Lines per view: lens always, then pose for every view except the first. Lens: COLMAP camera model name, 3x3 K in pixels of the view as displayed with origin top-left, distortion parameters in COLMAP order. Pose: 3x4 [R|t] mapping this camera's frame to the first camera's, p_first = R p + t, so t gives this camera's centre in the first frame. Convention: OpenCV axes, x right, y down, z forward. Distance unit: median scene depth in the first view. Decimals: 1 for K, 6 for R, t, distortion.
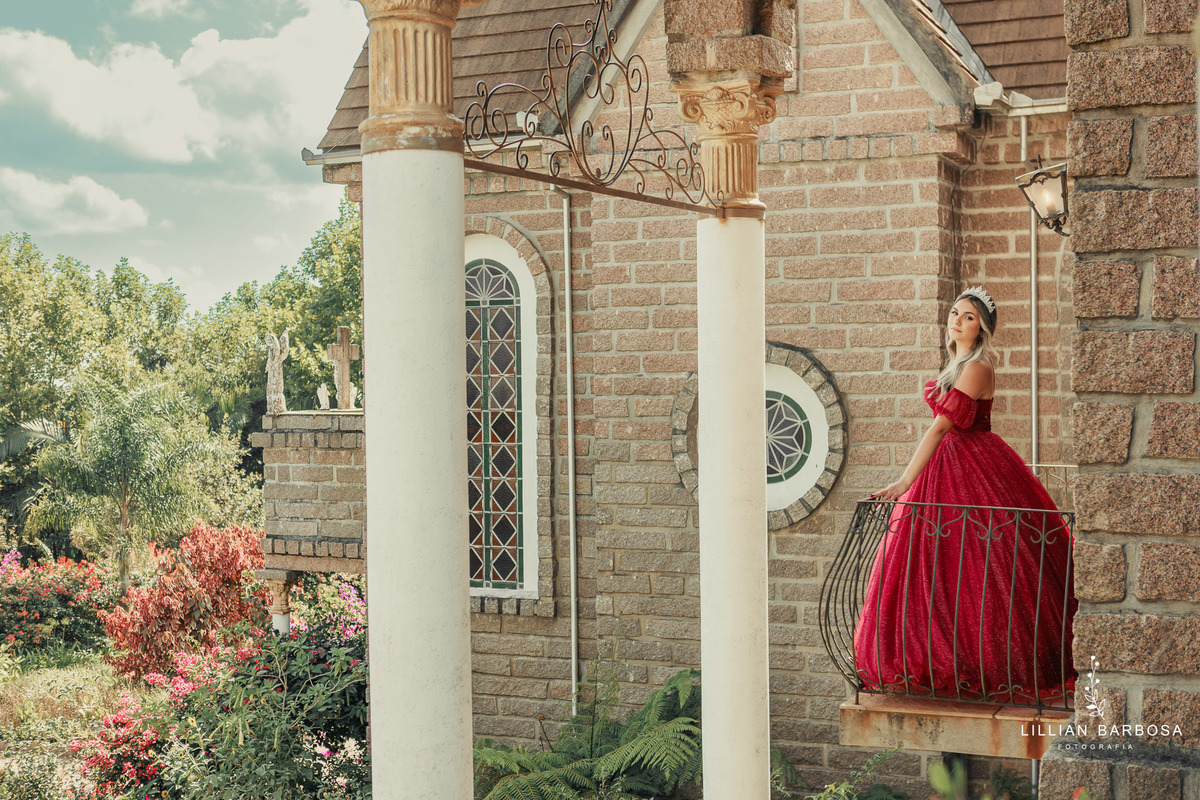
lens RADIAL K [[1690.9, 0, 600.0], [0, 1690.9, 400.0], [0, 0, 1]] dist [-0.114759, 0.057451]
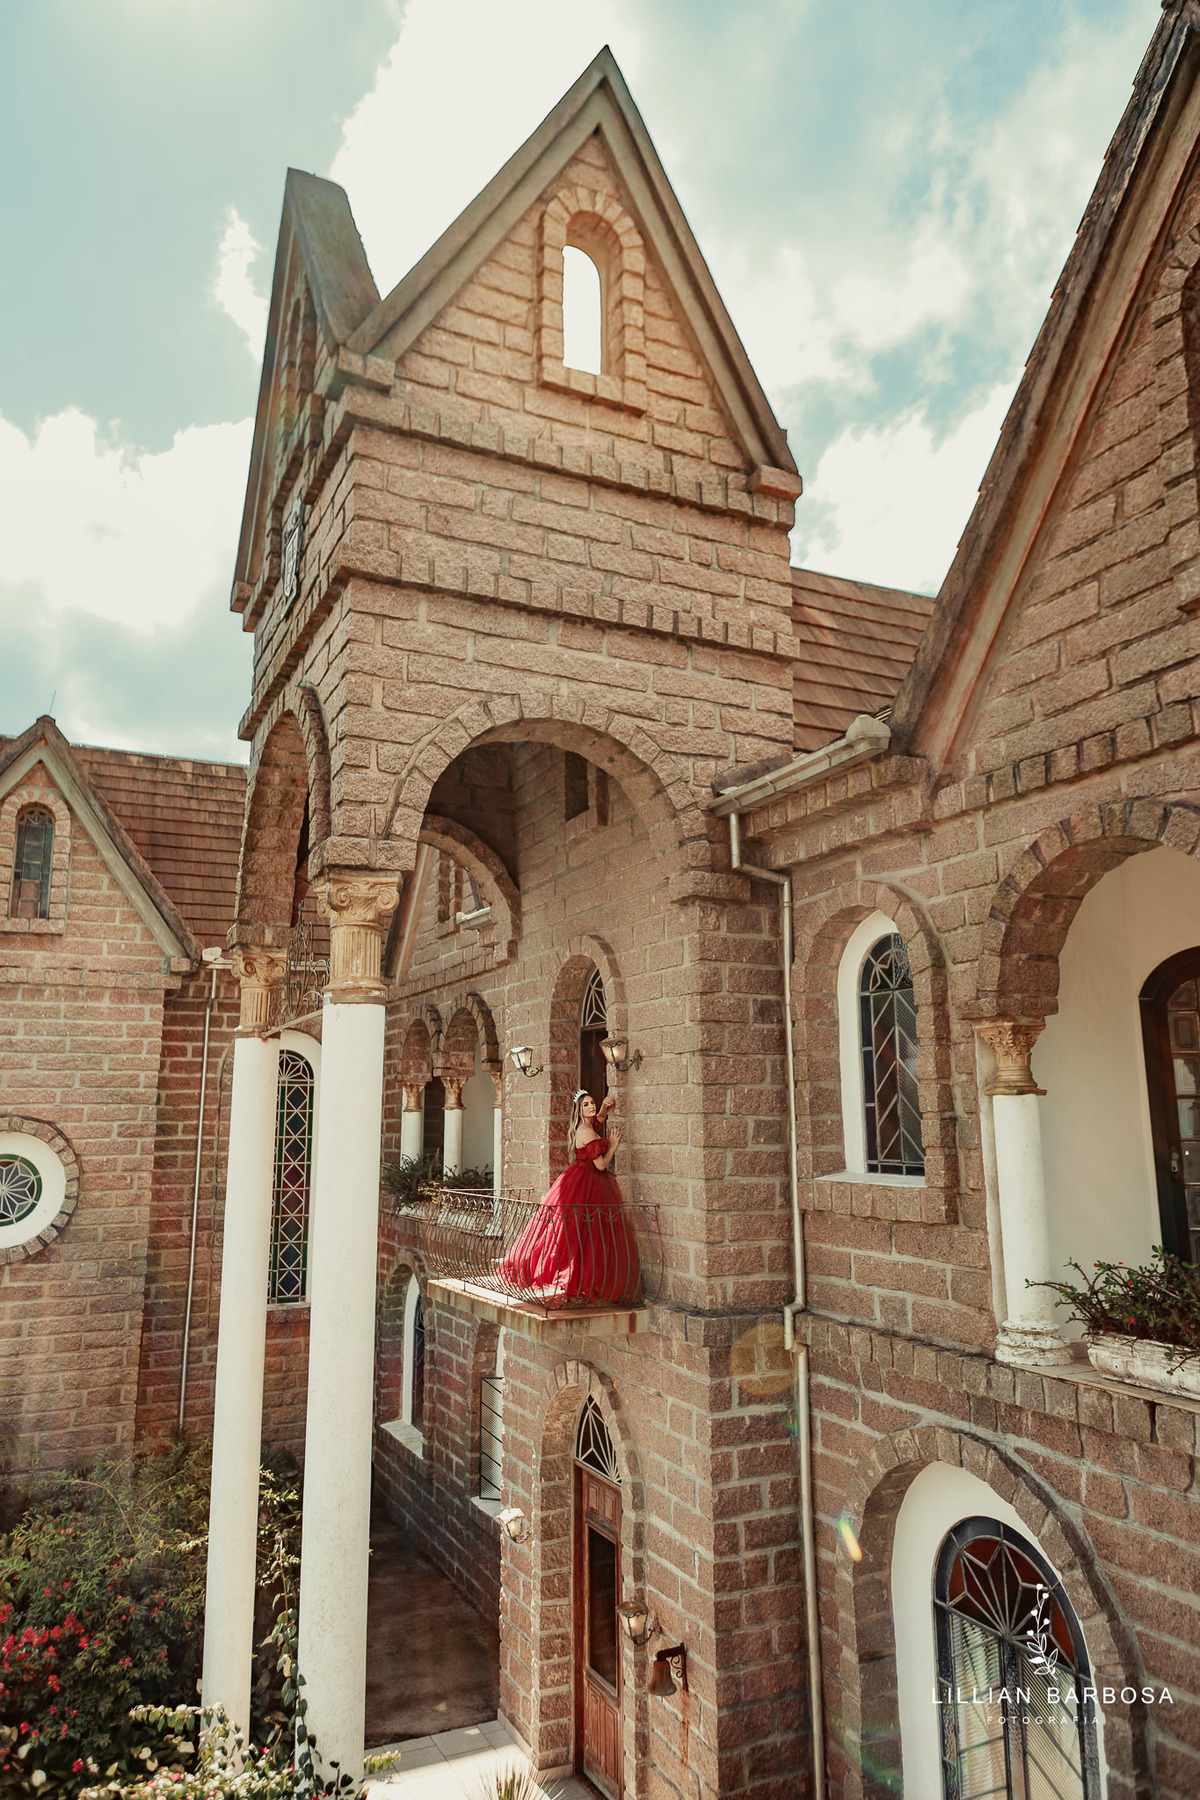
lens RADIAL K [[1212.4, 0, 600.0], [0, 1212.4, 900.0], [0, 0, 1]] dist [0.036105, -0.000647]
pose [[0.640109, 0.148037, 0.753887, -0.369109], [0.012735, 0.979081, -0.203071, 0.000381], [-0.768179, 0.139588, 0.624833, 0.015933]]
